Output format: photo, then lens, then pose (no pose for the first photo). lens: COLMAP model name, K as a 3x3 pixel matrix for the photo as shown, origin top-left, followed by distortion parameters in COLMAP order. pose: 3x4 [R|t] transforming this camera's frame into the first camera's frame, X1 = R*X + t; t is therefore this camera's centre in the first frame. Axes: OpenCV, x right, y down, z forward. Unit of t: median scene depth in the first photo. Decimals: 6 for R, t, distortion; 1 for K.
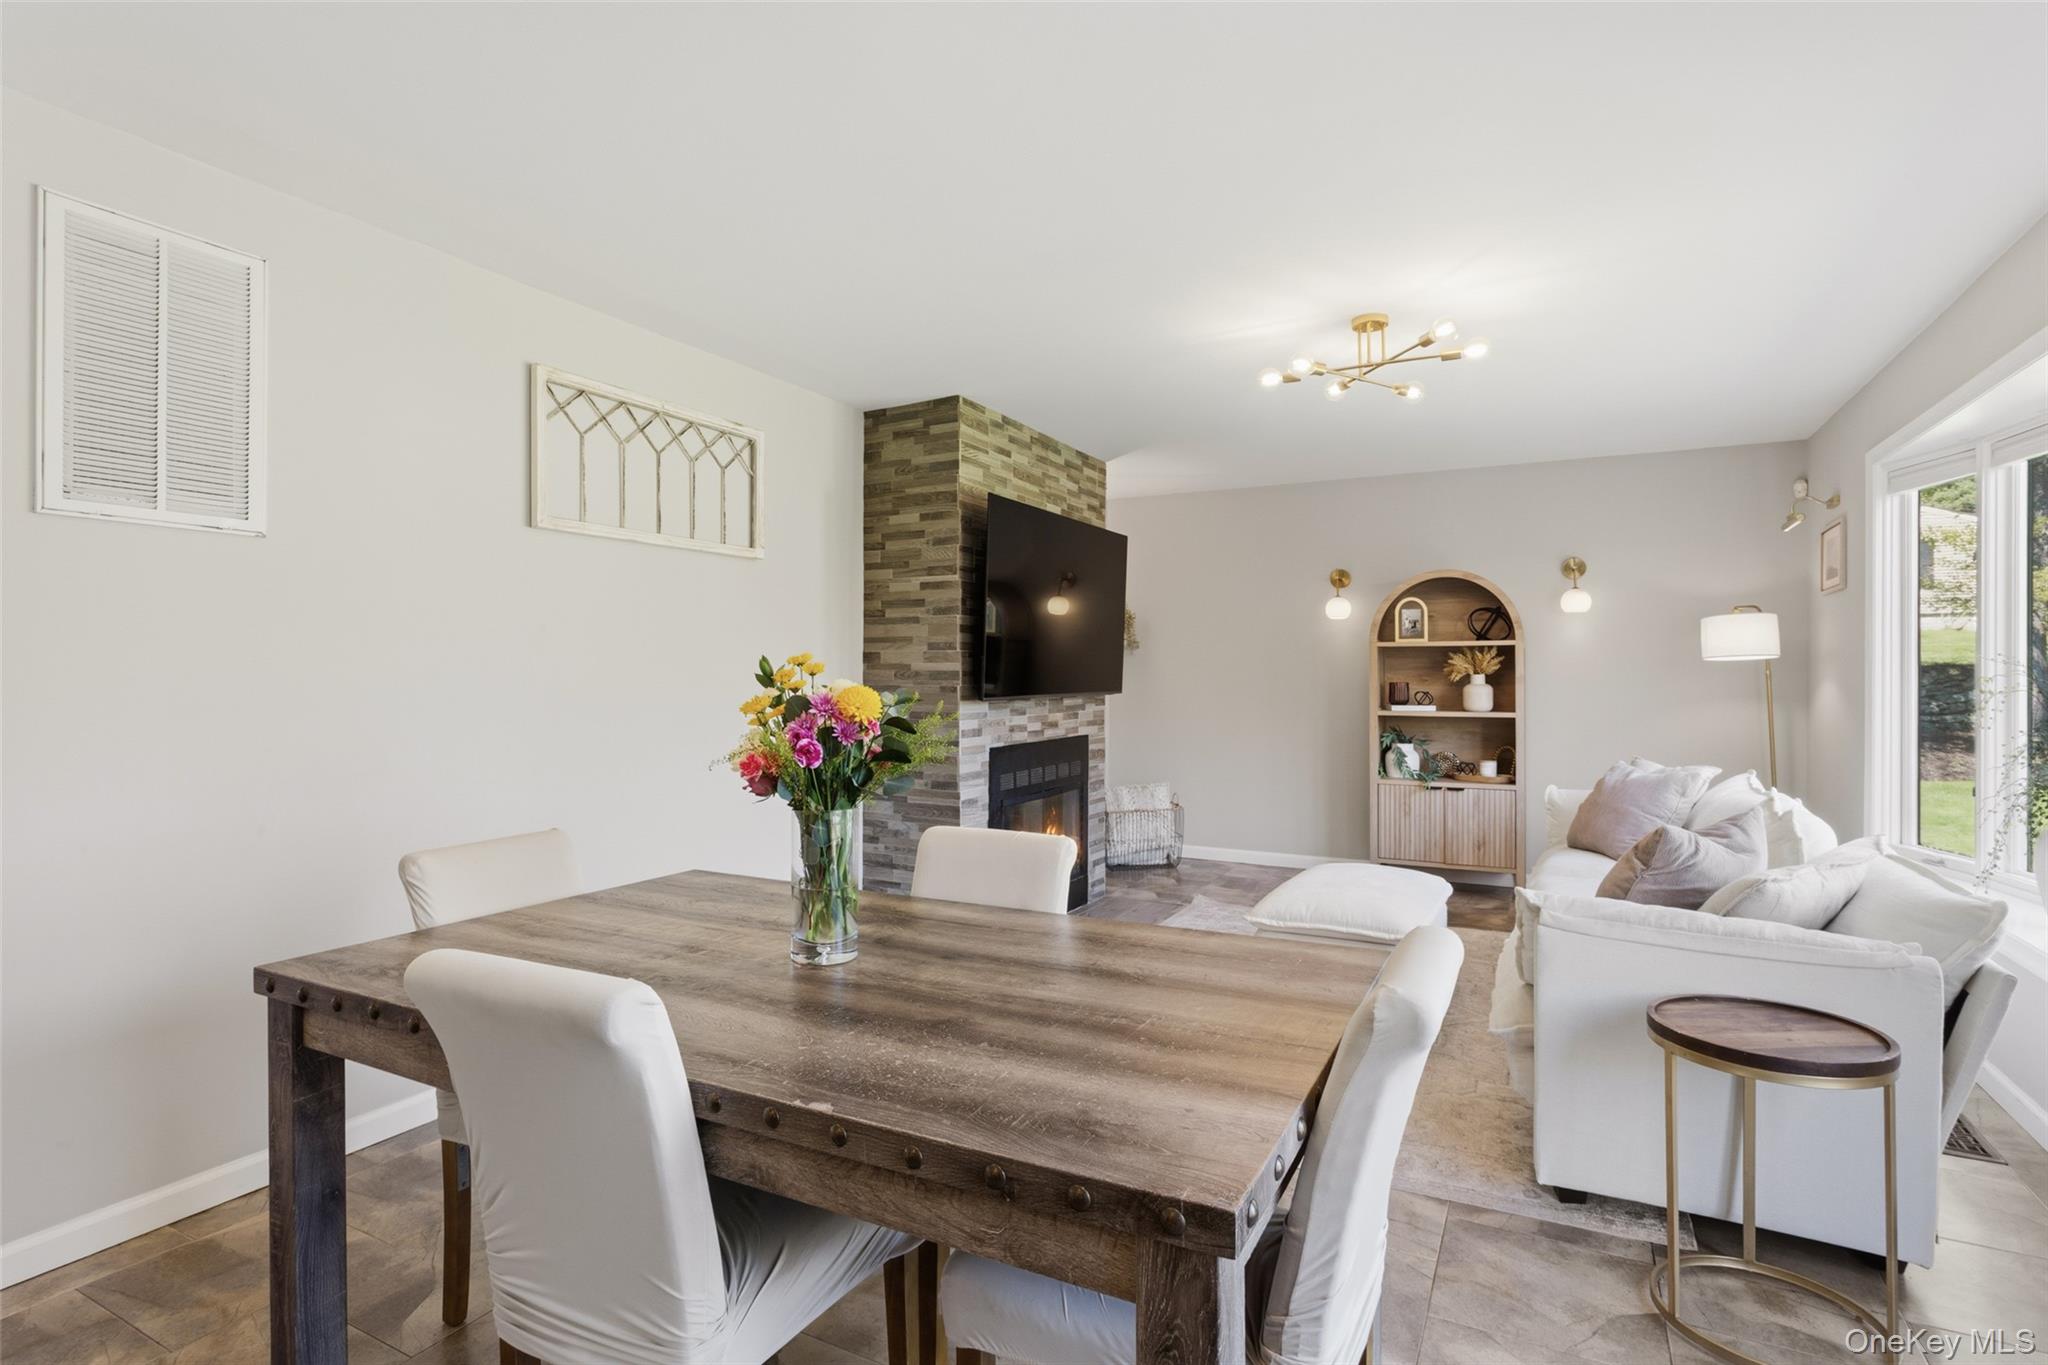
lens RADIAL K [[1028.1, 0, 1002.1], [0, 1028.1, 668.1], [0, 0, 1]] dist [-0.017252, 0.009089]
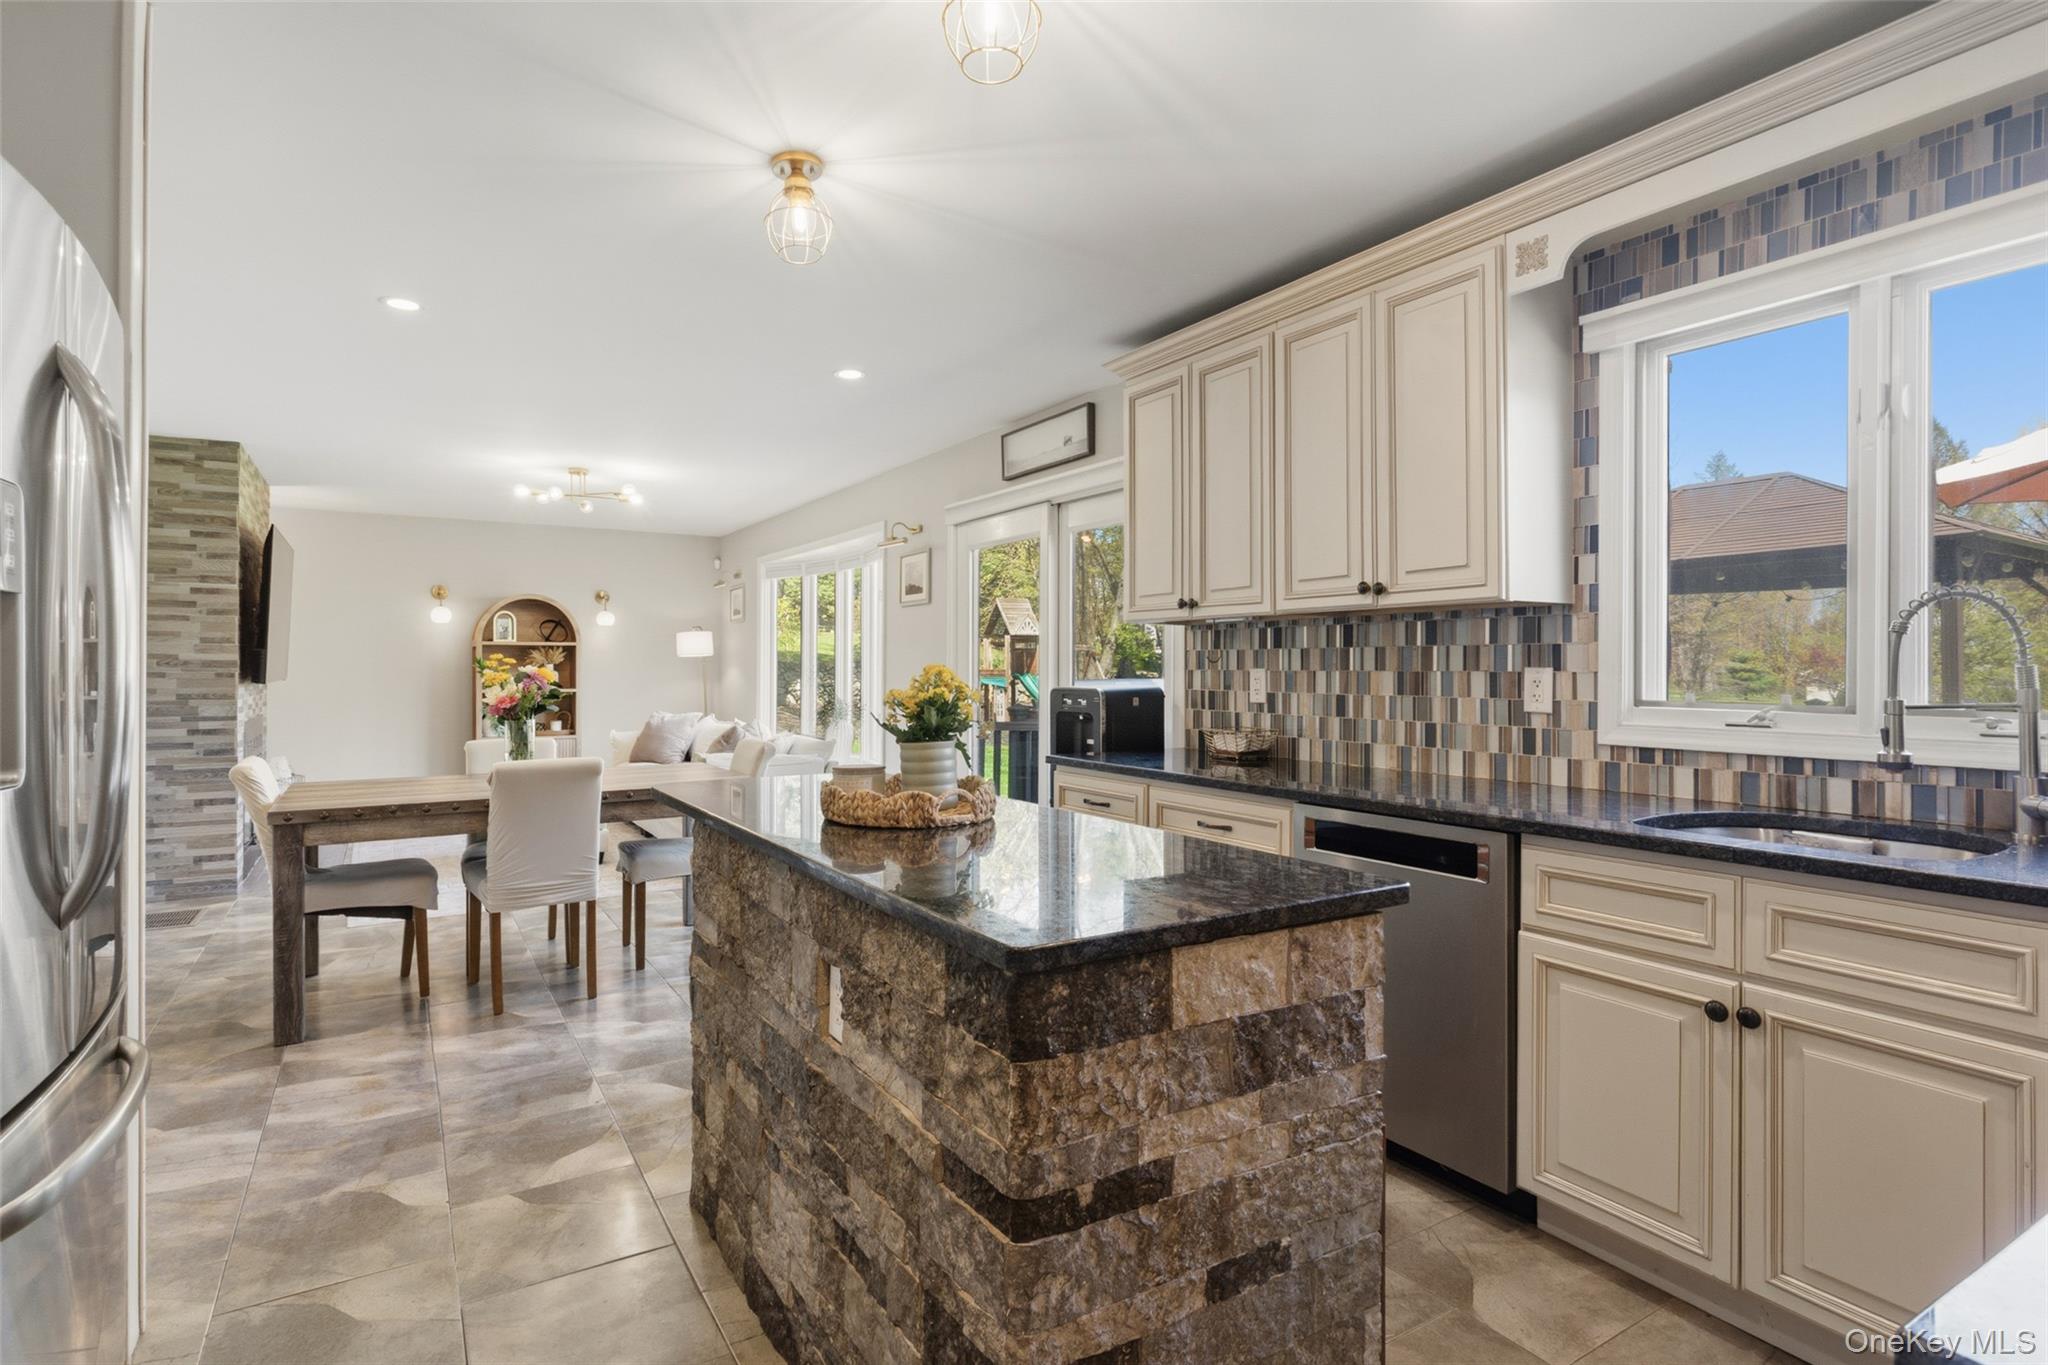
lens RADIAL K [[1028.1, 0, 1009.9], [0, 1028.1, 667.0], [0, 0, 1]] dist [-0.017252, 0.009089]
pose [[0.504429, 0.000495, 0.863453, -0.632232], [-0.007731, 0.999962, 0.003943, -0.001423], [-0.863418, -0.008665, 0.504414, -0.445083]]
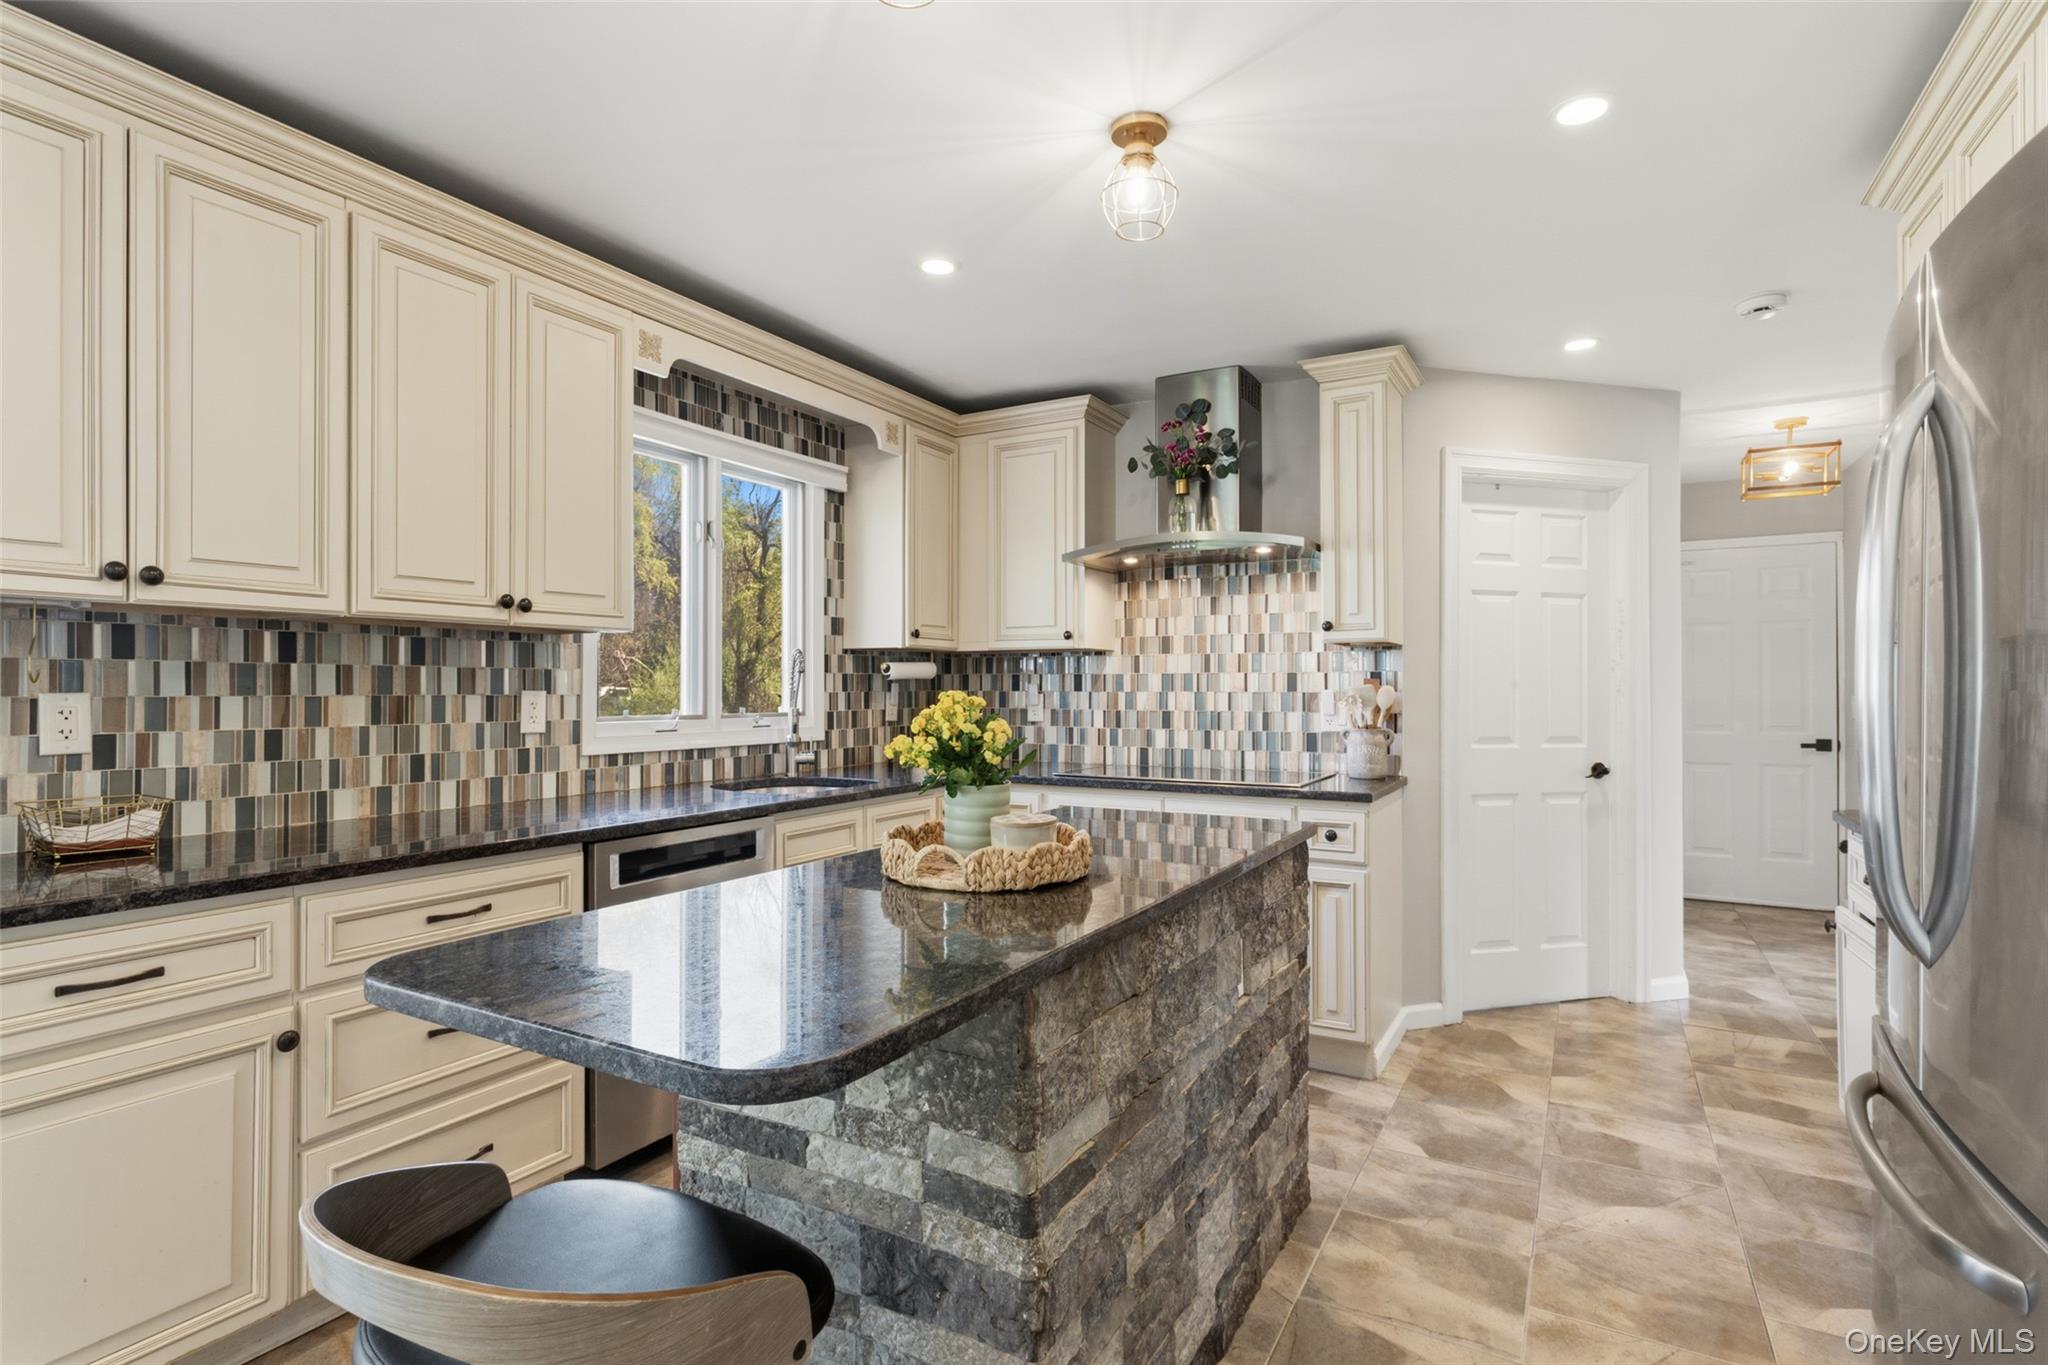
lens RADIAL K [[1028.1, 0, 1014.4], [0, 1028.1, 679.1], [0, 0, 1]] dist [-0.017252, 0.009089]
pose [[-0.999855, -0.002617, 0.016835, -0.259429], [-0.002909, 0.999845, -0.017343, 0.001922], [-0.016787, -0.017390, -0.999708, 0.246096]]
